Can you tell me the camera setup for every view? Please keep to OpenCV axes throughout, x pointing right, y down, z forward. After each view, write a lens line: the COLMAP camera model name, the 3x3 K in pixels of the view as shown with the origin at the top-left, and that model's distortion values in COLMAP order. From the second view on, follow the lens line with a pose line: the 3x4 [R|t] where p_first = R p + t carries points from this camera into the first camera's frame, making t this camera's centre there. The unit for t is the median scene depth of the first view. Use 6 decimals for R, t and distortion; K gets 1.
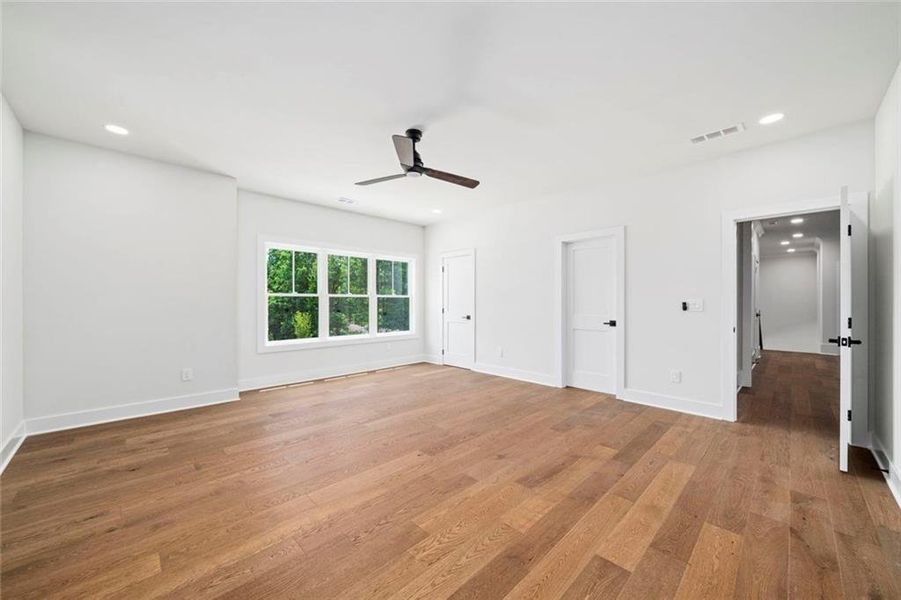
lens RADIAL K [[323.7, 0, 447.5], [0, 323.7, 304.2], [0, 0, 1]] dist [0.001263, -0.000061]
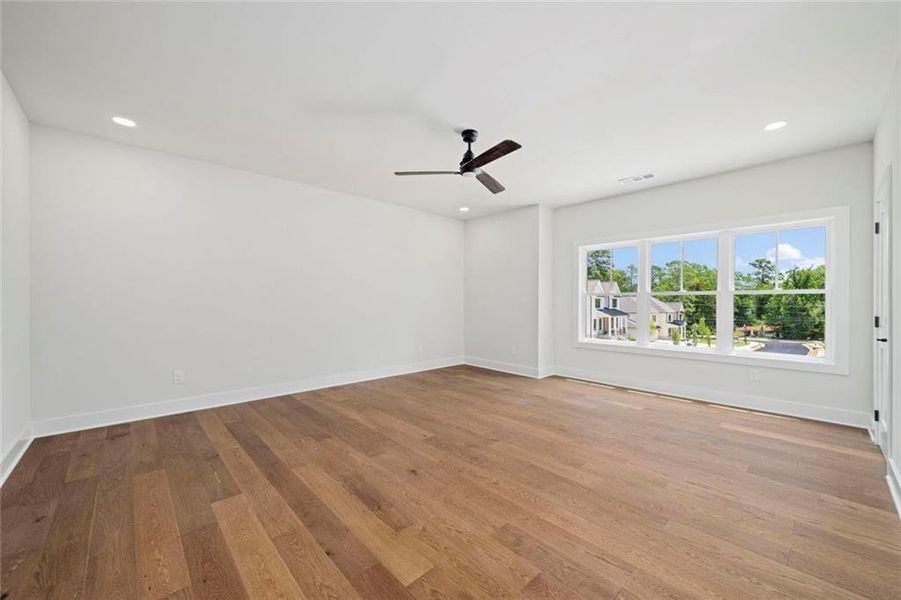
lens RADIAL K [[323.7, 0, 450.6], [0, 323.7, 304.0], [0, 0, 1]] dist [0.001263, -0.000061]
pose [[0.034571, 0.005831, -0.999385, 1.260839], [-0.008577, 0.999948, 0.005538, -0.002925], [0.999365, 0.008381, 0.034619, 1.263461]]
